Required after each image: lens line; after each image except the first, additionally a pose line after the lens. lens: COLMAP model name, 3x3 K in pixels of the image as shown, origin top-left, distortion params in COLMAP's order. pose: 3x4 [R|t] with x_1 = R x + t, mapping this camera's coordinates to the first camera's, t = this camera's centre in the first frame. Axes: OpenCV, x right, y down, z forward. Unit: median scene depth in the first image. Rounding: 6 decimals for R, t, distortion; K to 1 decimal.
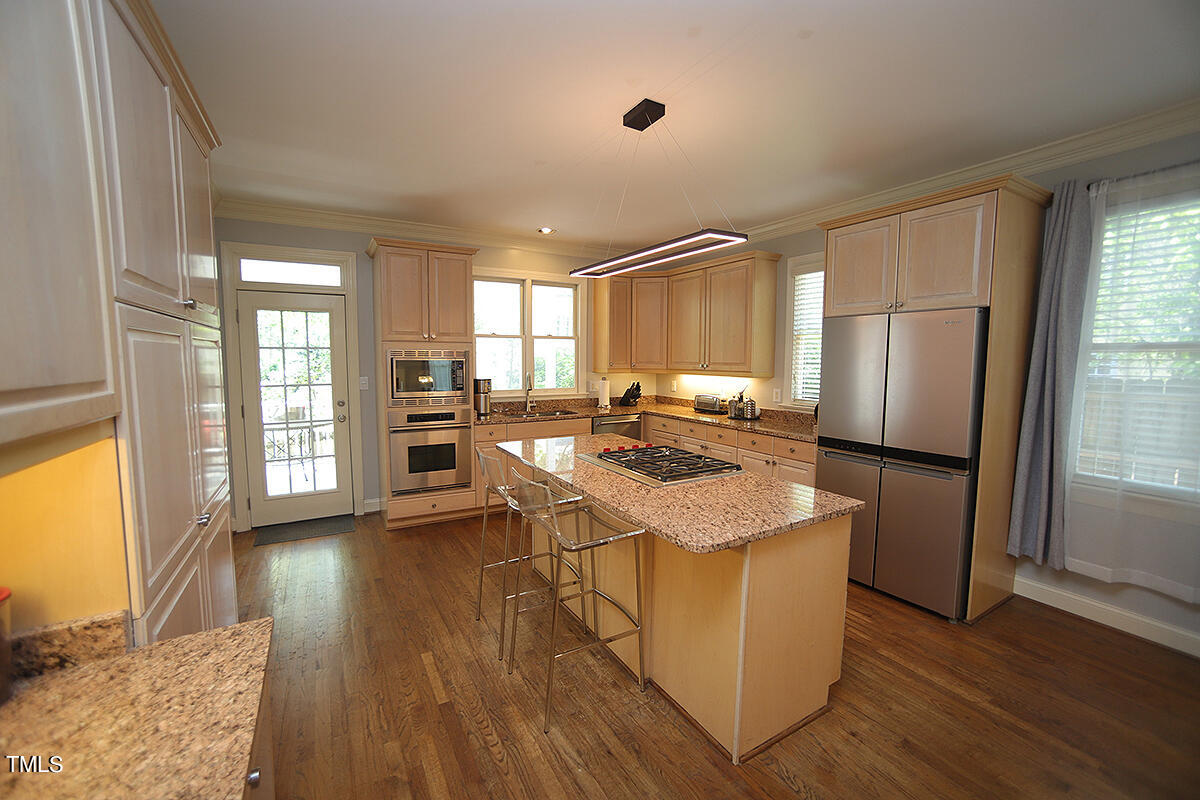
lens RADIAL K [[474.8, 0, 600.0], [0, 474.8, 400.0], [0, 0, 1]] dist [-0.040645, 0.000125]
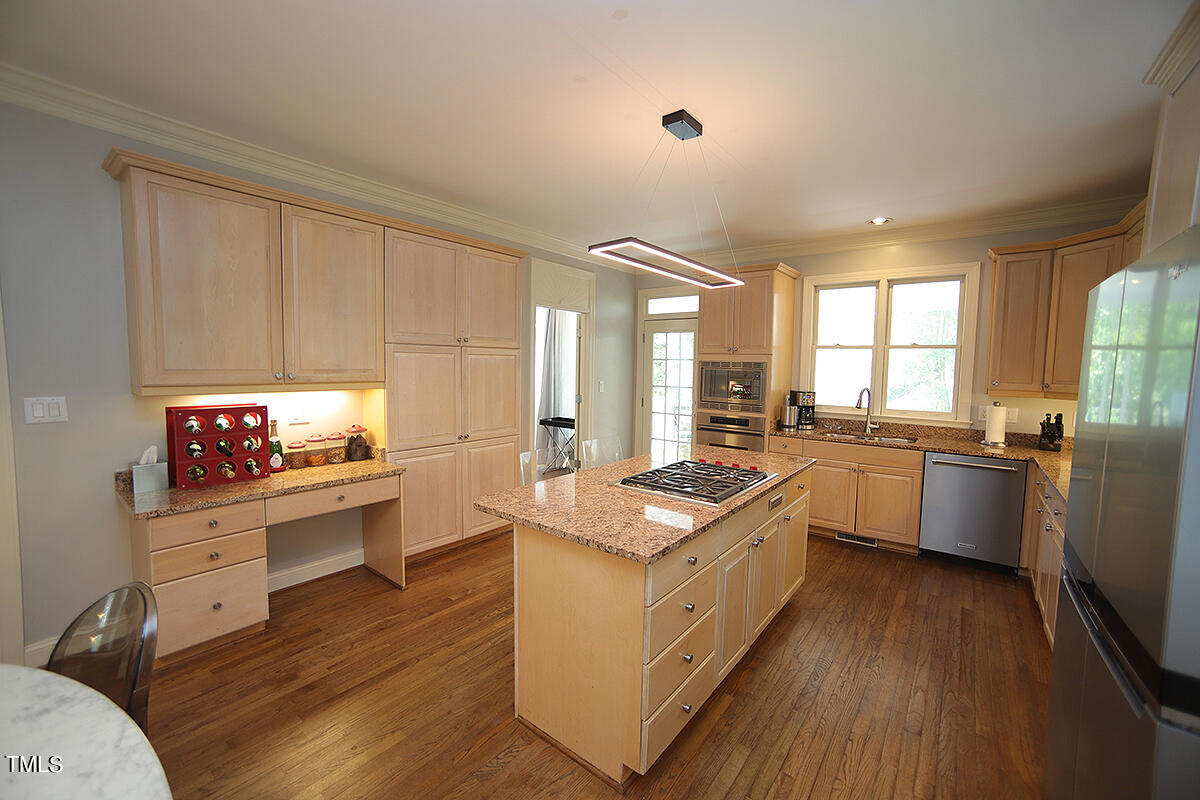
lens RADIAL K [[474.8, 0, 600.0], [0, 474.8, 400.0], [0, 0, 1]] dist [-0.040645, 0.000125]
pose [[0.372545, 0.072870, -0.925149, 0.494666], [-0.100071, 0.994254, 0.038016, -0.021517], [0.922603, 0.078418, 0.377696, 0.249239]]
